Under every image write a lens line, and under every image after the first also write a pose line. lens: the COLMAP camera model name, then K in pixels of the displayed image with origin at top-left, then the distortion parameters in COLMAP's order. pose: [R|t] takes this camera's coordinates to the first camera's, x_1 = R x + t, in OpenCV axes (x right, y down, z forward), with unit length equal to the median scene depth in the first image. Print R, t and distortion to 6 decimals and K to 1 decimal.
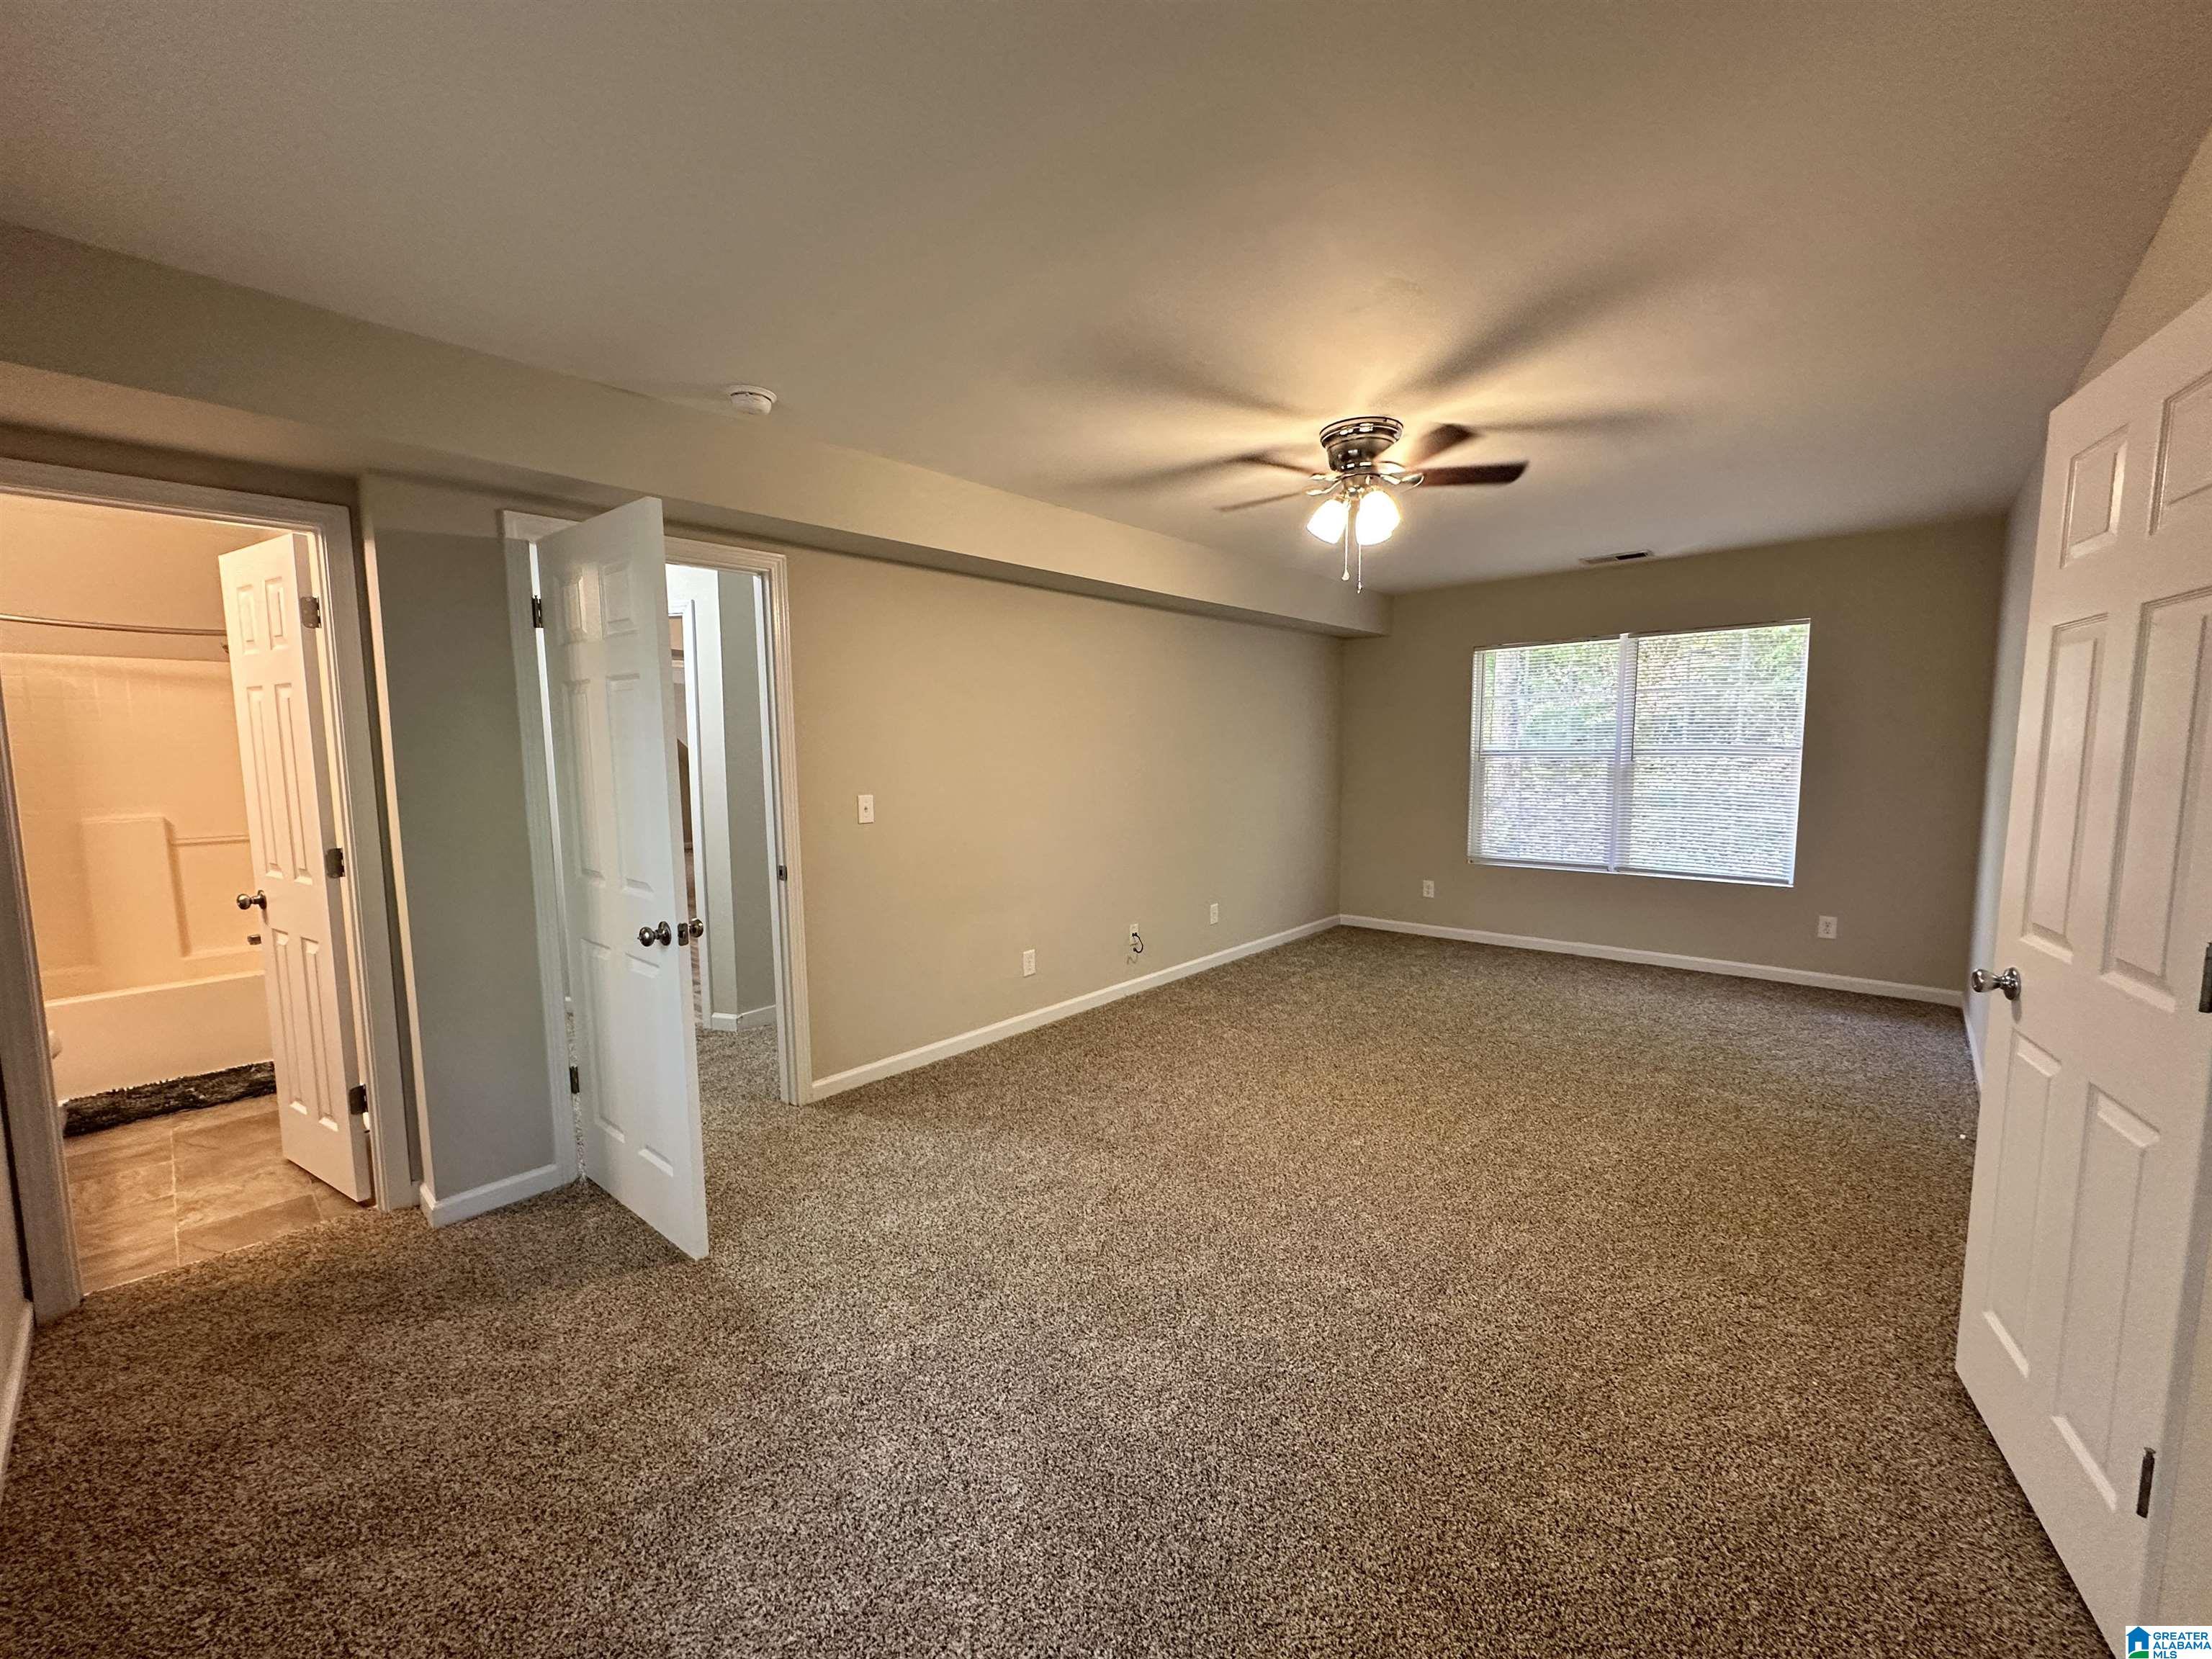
lens RADIAL K [[880.0, 0, 1106.4], [0, 880.0, 835.2], [0, 0, 1]] dist [-0.002413, -0.000262]
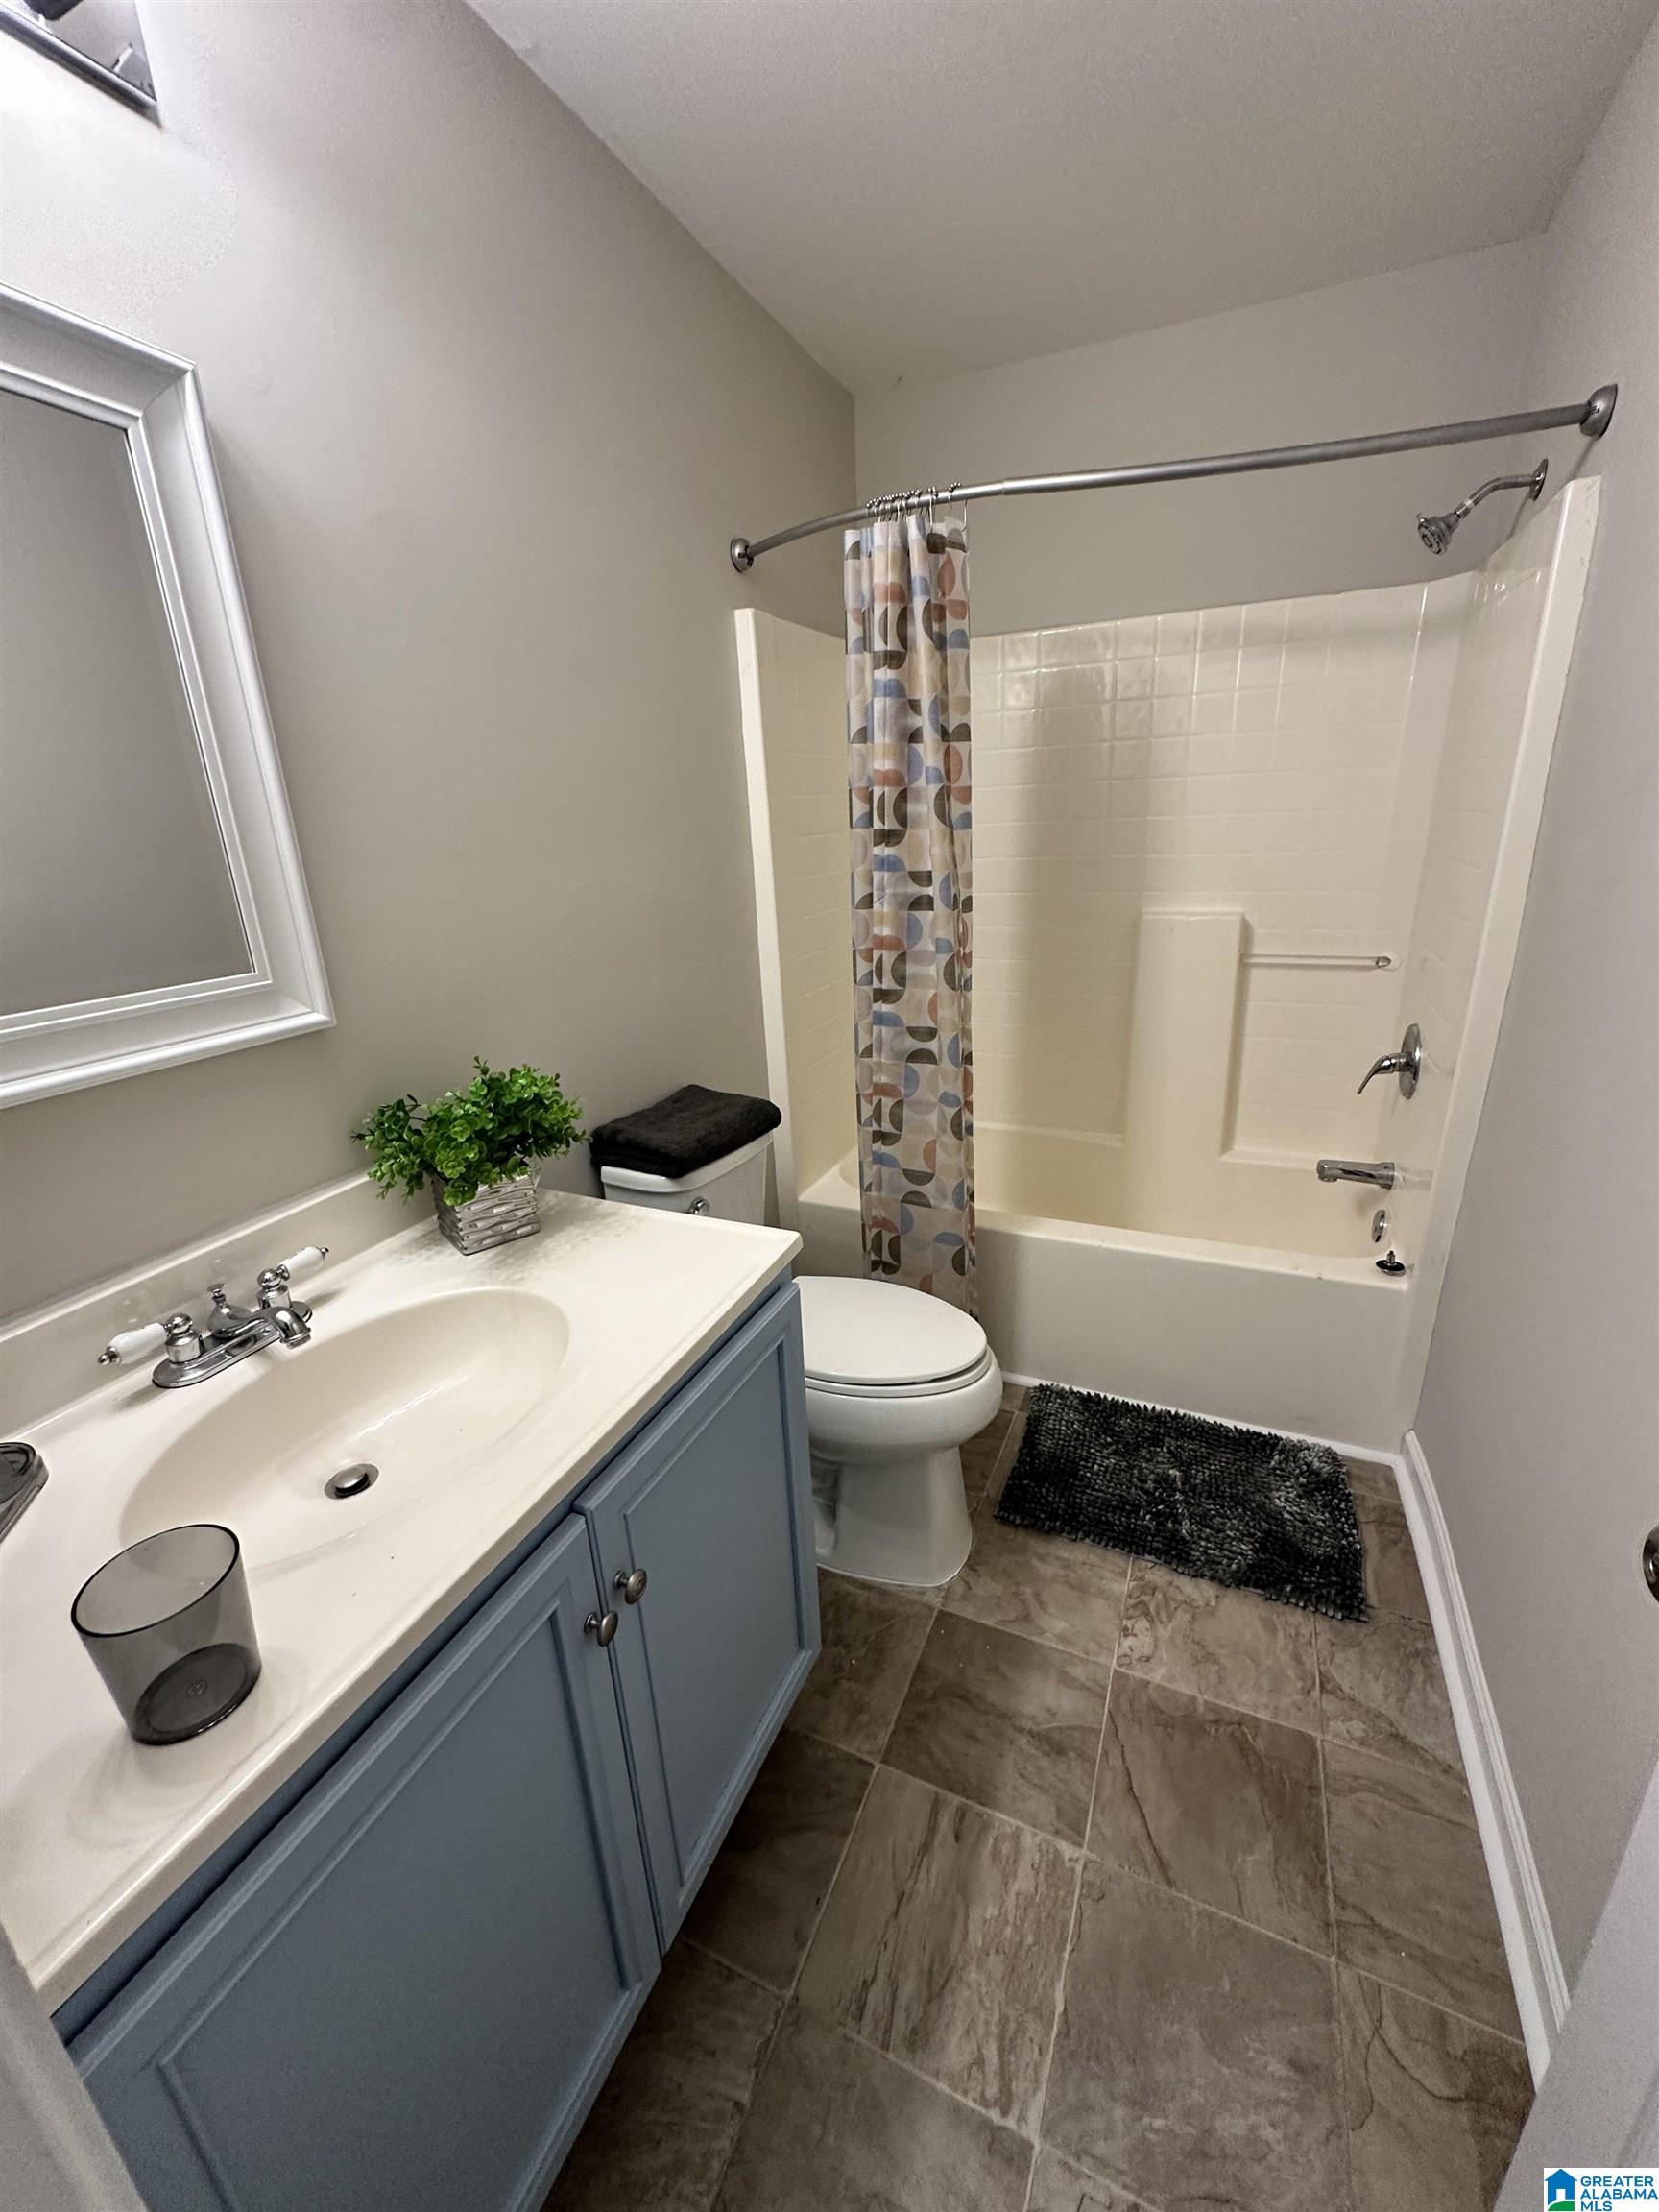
lens RADIAL K [[880.0, 0, 829.5], [0, 880.0, 1106.0], [0, 0, 1]] dist [-0.002413, -0.000262]
pose [[0.309878, 0.289075, -0.905765, -0.506637], [-0.056565, 0.956577, 0.285940, -0.040892], [0.949092, -0.037372, 0.312774, 0.470758]]
